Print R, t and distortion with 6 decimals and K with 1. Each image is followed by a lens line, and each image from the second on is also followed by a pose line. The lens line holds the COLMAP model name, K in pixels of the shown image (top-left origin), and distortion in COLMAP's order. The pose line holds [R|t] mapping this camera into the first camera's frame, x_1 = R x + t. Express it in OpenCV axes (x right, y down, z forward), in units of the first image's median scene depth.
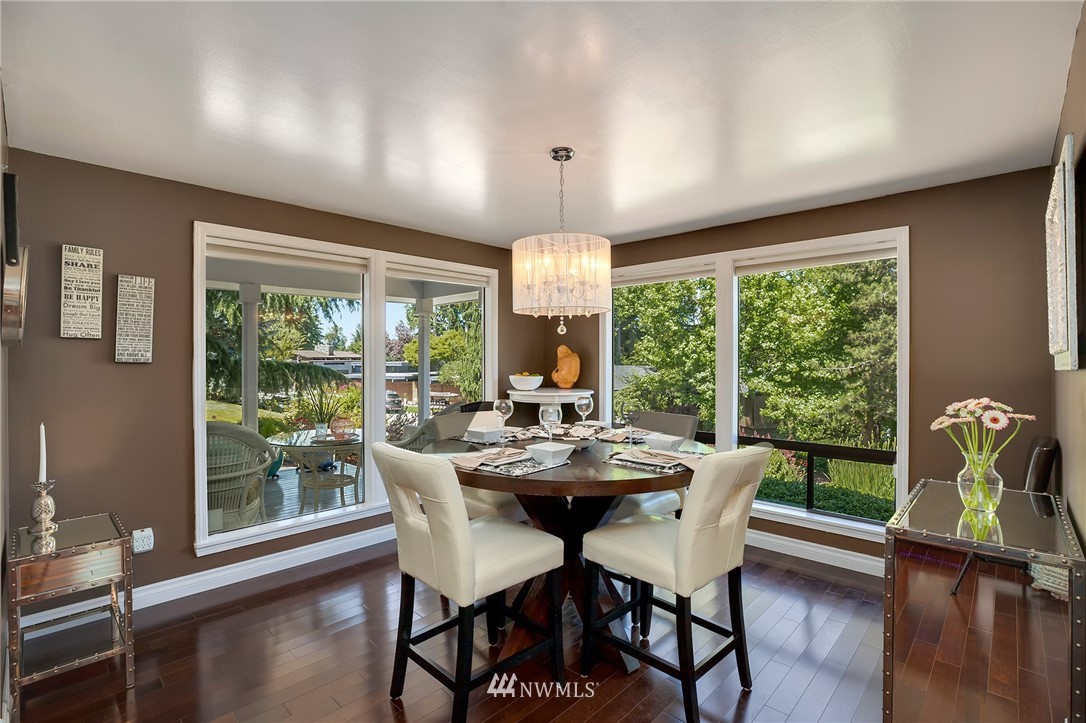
lens RADIAL K [[504.6, 0, 544.8], [0, 504.6, 360.1], [0, 0, 1]] dist [-0.013223, 0.001174]
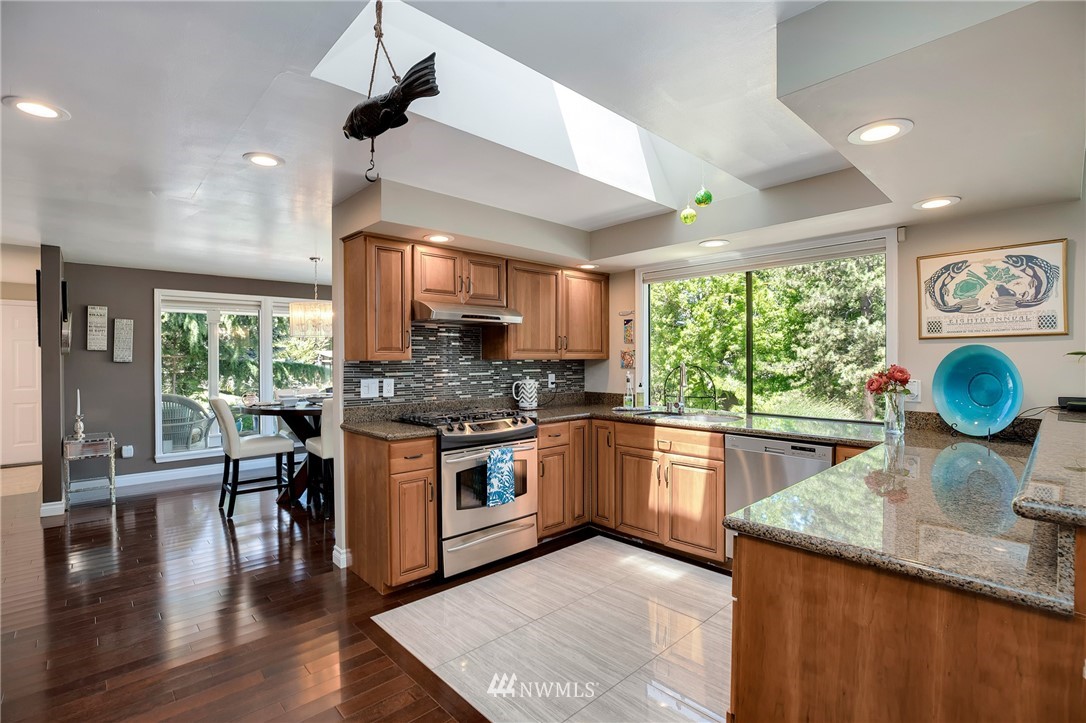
lens RADIAL K [[504.6, 0, 538.1], [0, 504.6, 362.2], [0, 0, 1]] dist [-0.013223, 0.001174]
pose [[0.997910, 0.000303, -0.064611, 0.958100], [0.000045, 0.999985, 0.005387, -0.005543], [0.064612, -0.005378, 0.997896, -0.884202]]
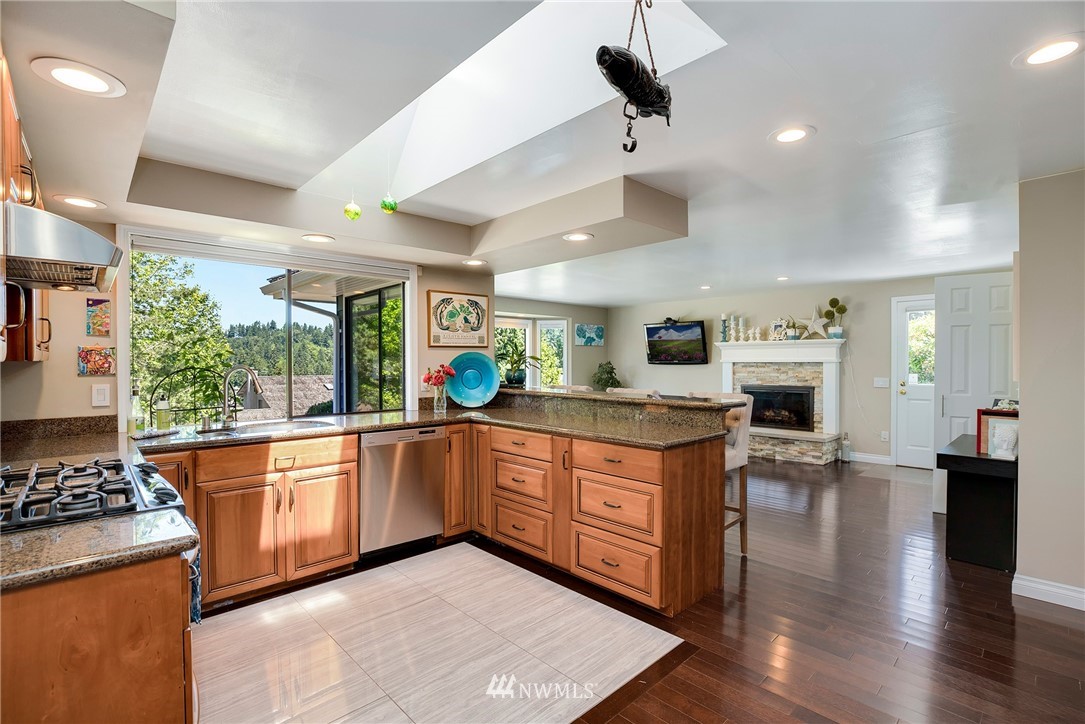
lens RADIAL K [[504.1, 0, 538.0], [0, 504.1, 363.0], [0, 0, 1]] dist [-0.013223, 0.001174]
pose [[0.083384, -0.004453, 0.996508, -5.103136], [0.001308, 0.999990, 0.004359, -0.006745], [-0.996517, 0.000940, 0.083388, 4.267129]]
